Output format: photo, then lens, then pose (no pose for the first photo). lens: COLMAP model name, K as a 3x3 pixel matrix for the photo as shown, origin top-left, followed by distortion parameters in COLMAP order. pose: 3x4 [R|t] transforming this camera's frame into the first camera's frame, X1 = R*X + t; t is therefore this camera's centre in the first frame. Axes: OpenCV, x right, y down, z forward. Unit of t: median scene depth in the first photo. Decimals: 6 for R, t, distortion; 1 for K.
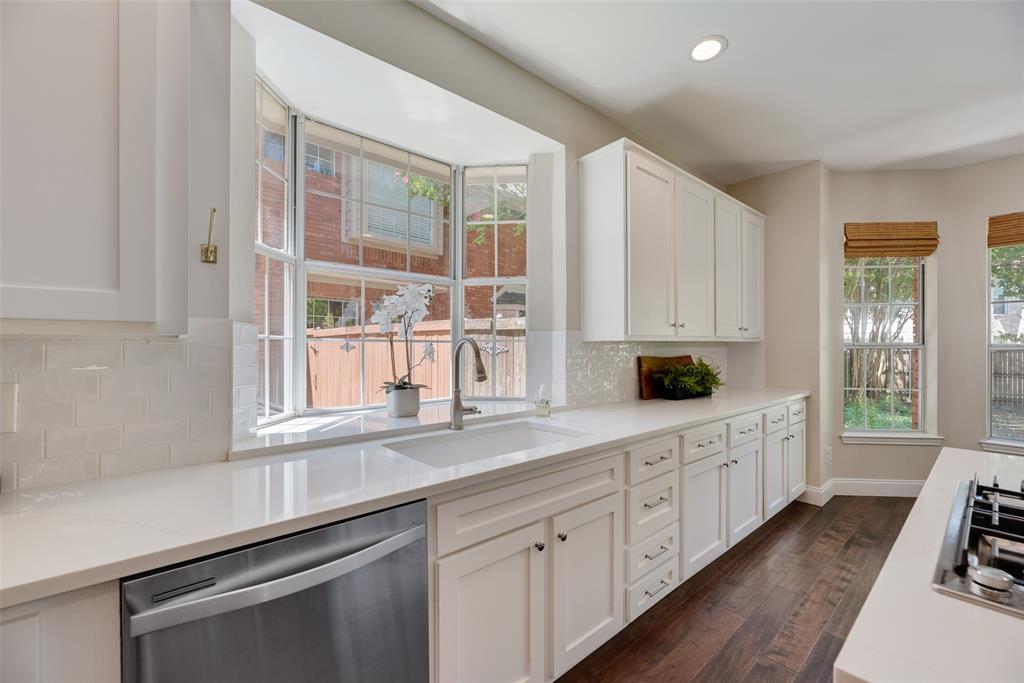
lens RADIAL K [[414.6, 0, 511.1], [0, 414.6, 344.9], [0, 0, 1]] dist [-0.001979, -0.000002]
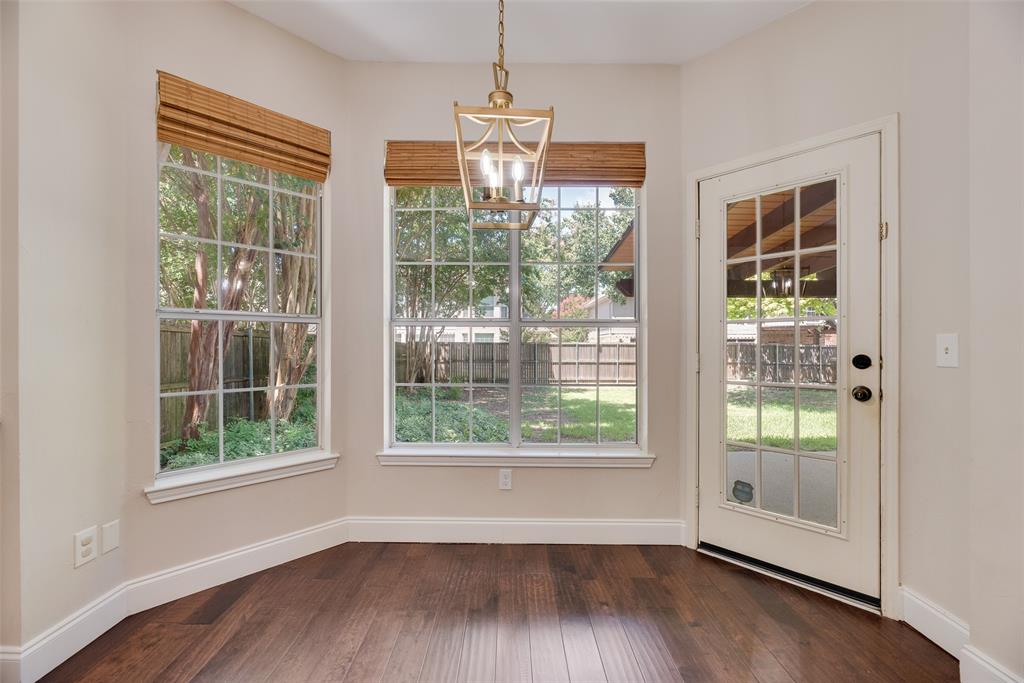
lens RADIAL K [[414.6, 0, 517.0], [0, 414.6, 342.1], [0, 0, 1]] dist [-0.001979, -0.000002]
pose [[0.646257, -0.002330, 0.763116, 0.716887], [0.003924, 0.999992, -0.000271, 0.042020], [-0.763110, 0.003170, 0.646261, 0.342856]]
